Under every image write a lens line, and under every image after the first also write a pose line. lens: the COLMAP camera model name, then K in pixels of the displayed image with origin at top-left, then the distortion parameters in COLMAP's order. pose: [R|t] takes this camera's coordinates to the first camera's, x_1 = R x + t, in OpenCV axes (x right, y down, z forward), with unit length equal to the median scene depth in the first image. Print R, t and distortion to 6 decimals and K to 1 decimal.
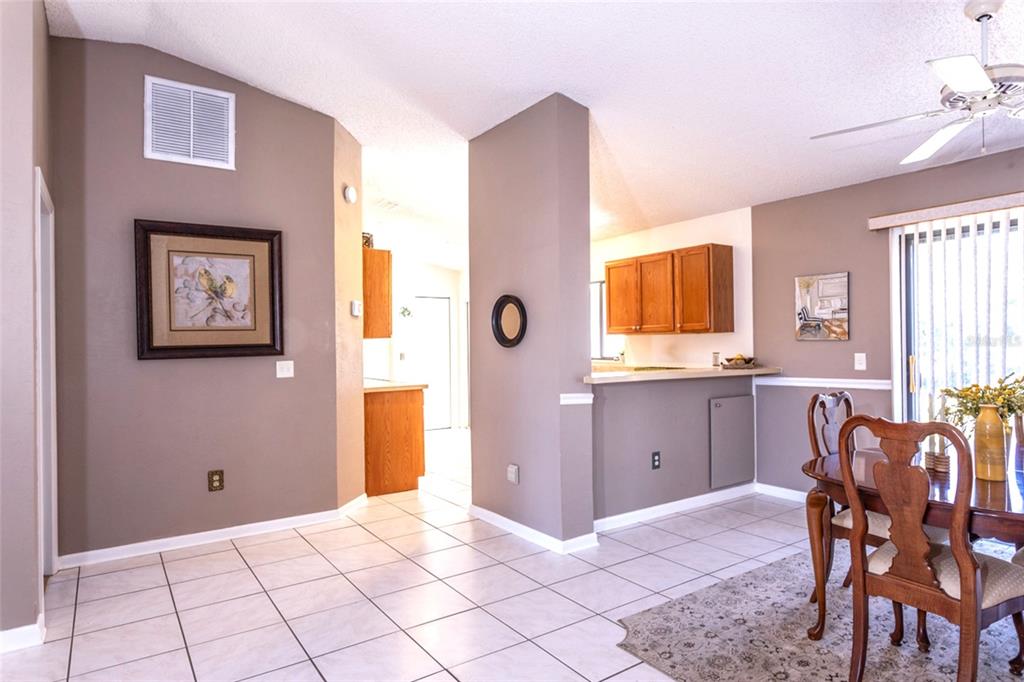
lens RADIAL K [[582.8, 0, 517.8], [0, 582.8, 343.2], [0, 0, 1]] dist [-0.012311, 0.006074]
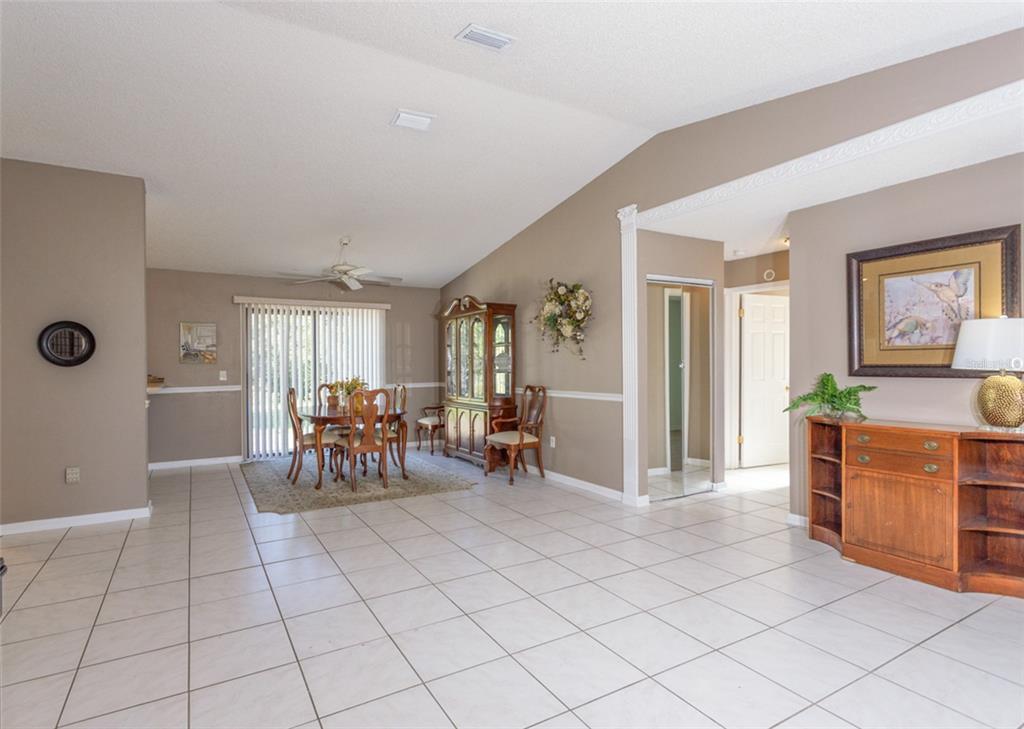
lens RADIAL K [[489.1, 0, 485.4], [0, 489.1, 360.5], [0, 0, 1]] dist [-0.002927, 0.000573]
pose [[0.093446, 0.015874, 0.995498, -0.837547], [0.001718, 0.999869, -0.016105, 0.011594], [-0.995623, 0.003216, 0.093407, 0.081746]]
